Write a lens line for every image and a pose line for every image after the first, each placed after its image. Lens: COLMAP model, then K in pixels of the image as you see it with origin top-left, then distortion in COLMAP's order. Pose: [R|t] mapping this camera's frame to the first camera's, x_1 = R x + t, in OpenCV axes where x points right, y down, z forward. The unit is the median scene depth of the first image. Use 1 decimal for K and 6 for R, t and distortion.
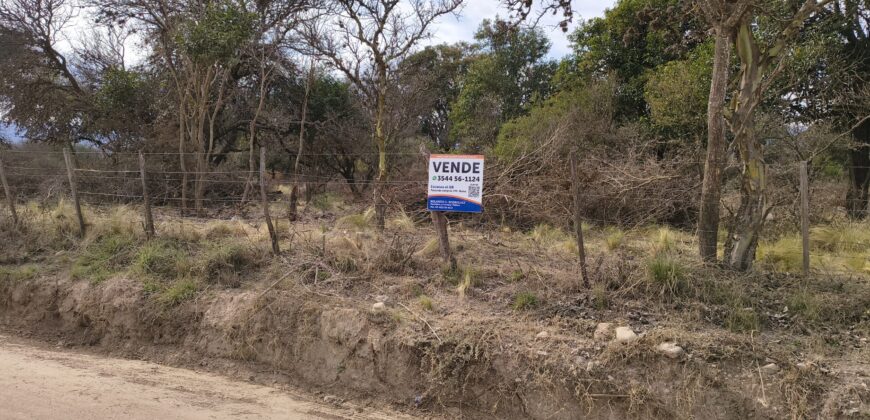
lens RADIAL K [[594.1, 0, 436.5], [0, 594.1, 206.5], [0, 0, 1]] dist [0.040330, -0.050623]
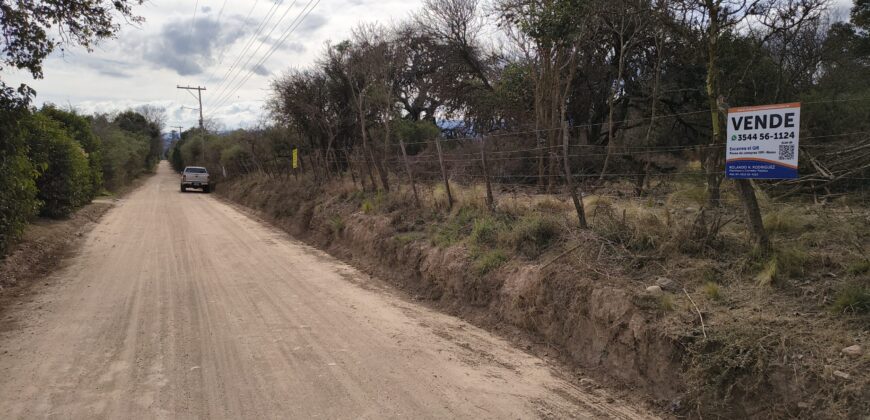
lens RADIAL K [[594.1, 0, 436.5], [0, 594.1, 206.5], [0, 0, 1]] dist [0.040330, -0.050623]
pose [[0.753400, 0.002566, -0.657557, 0.228669], [0.017261, 0.999571, 0.023678, 0.018729], [0.657336, -0.029189, 0.753032, 0.131261]]
